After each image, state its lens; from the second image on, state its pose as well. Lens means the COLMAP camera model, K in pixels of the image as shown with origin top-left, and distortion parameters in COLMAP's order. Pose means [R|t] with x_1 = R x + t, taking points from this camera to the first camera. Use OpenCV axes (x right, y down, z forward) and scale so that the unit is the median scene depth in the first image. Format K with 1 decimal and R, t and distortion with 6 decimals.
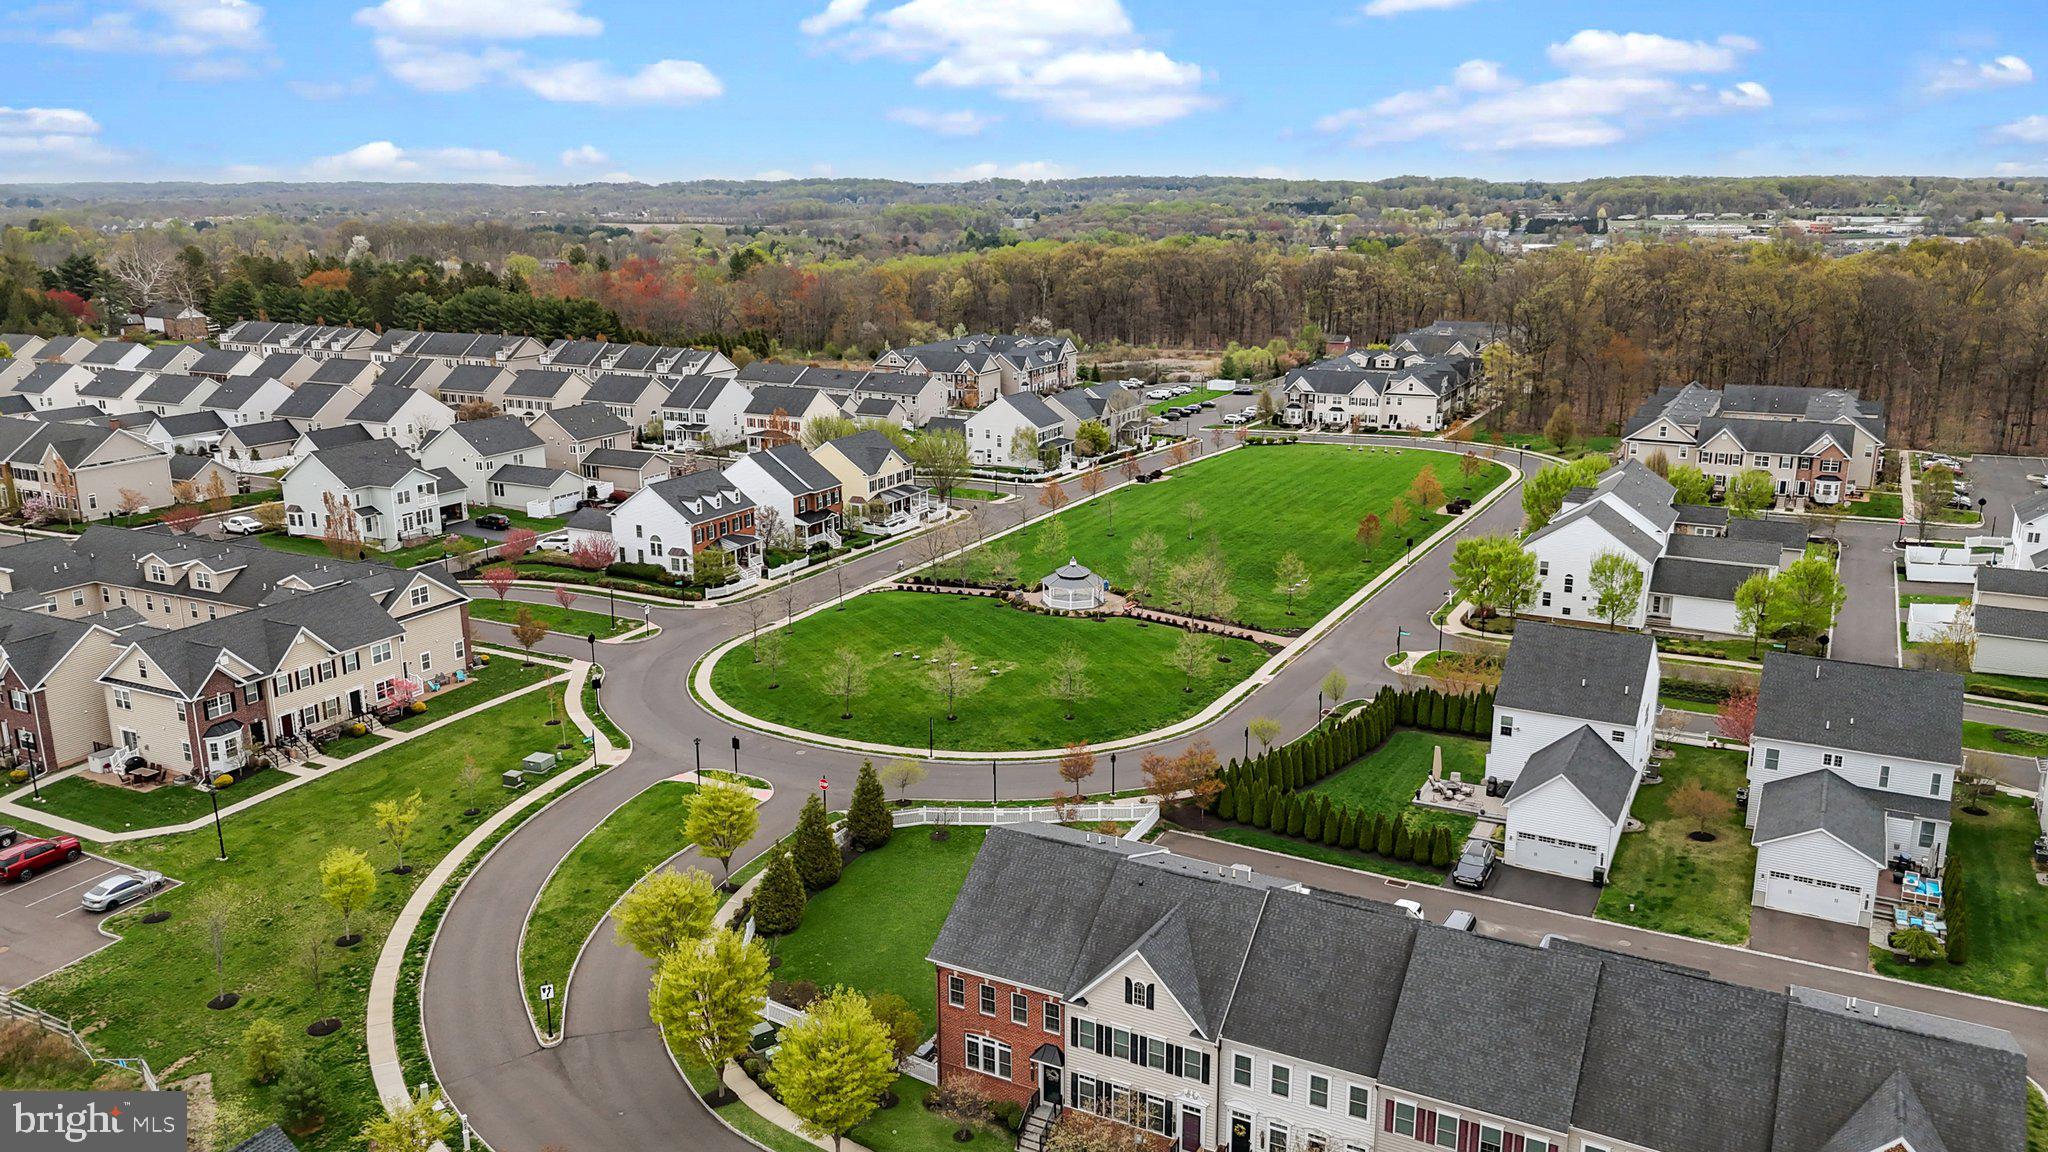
lens RADIAL K [[1516.2, 0, 1020.9], [0, 1516.2, 576.6], [0, 0, 1]] dist [0.079374, -0.056402]
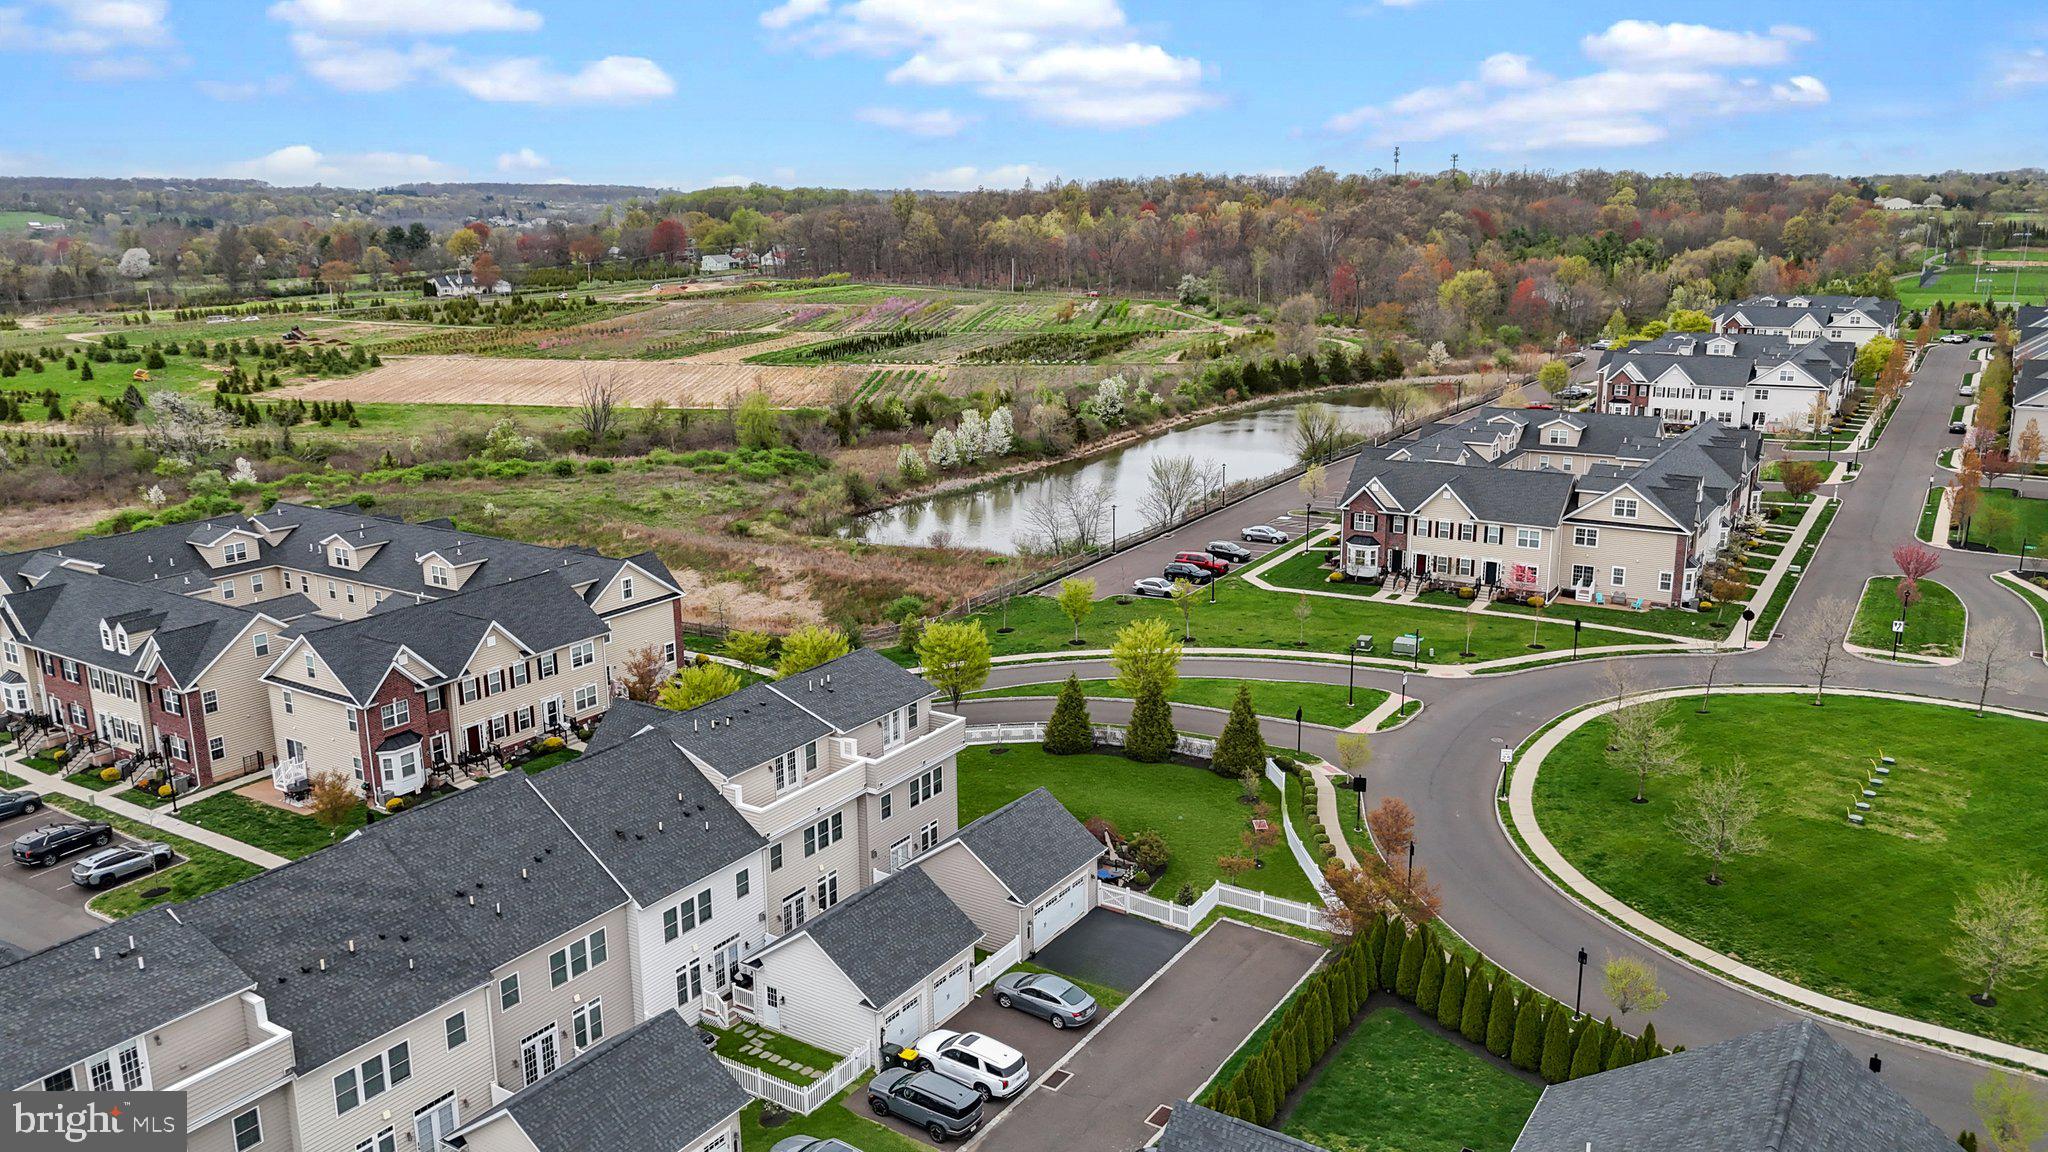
lens RADIAL K [[1516.2, 0, 1031.3], [0, 1516.2, 572.7], [0, 0, 1]] dist [0.079374, -0.056402]
pose [[-0.091974, 0.246532, -0.964760, 0.717299], [-0.236378, 0.935767, 0.261658, -0.138869], [0.967299, 0.252114, -0.027792, 0.815640]]
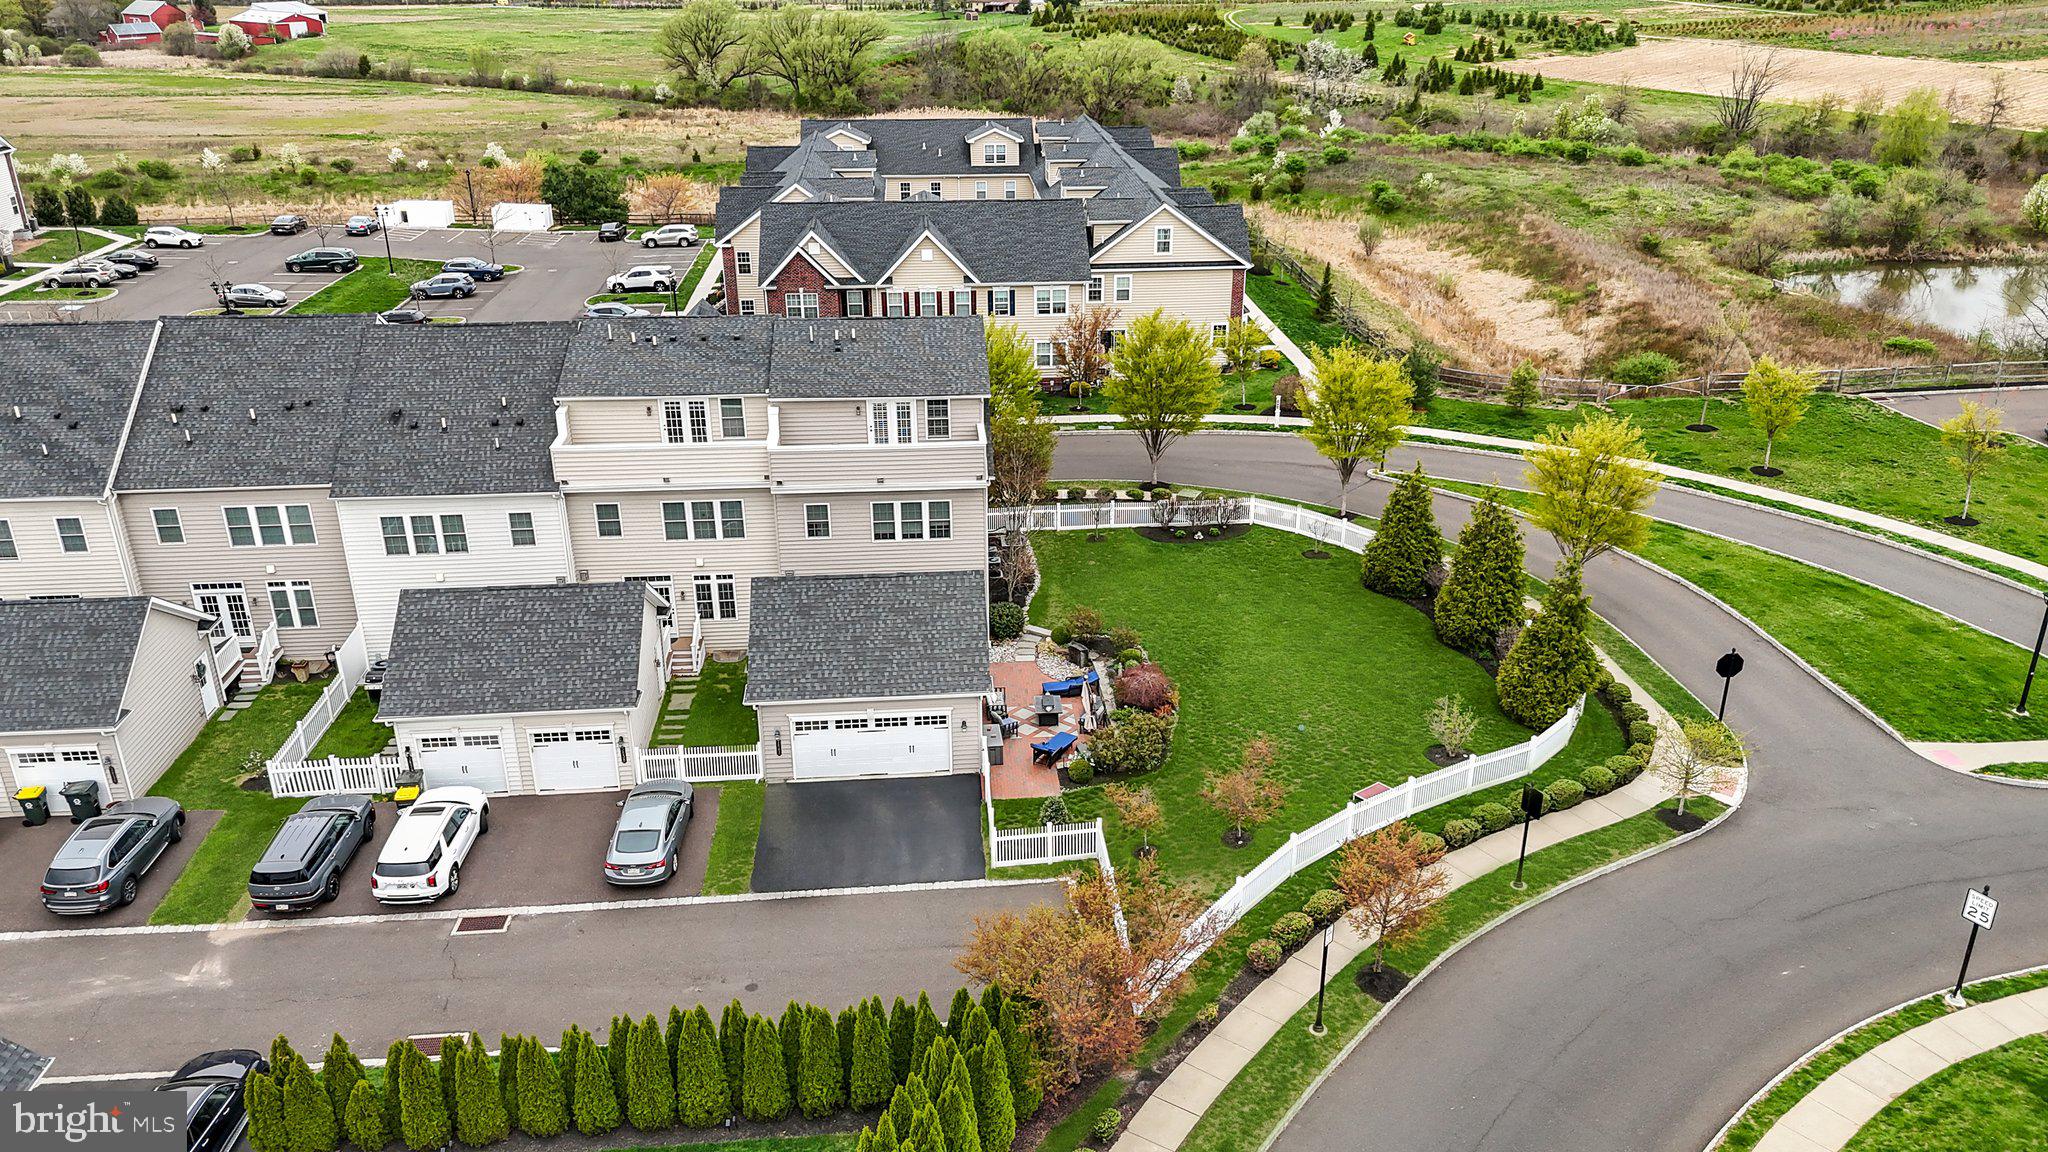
lens RADIAL K [[1516.2, 0, 1038.0], [0, 1516.2, 581.8], [0, 0, 1]] dist [0.079374, -0.056402]
pose [[-0.843860, 0.221071, -0.488906, 0.254823], [-0.127699, 0.802252, 0.583168, -0.120957], [0.521147, 0.554545, -0.648757, 1.133097]]
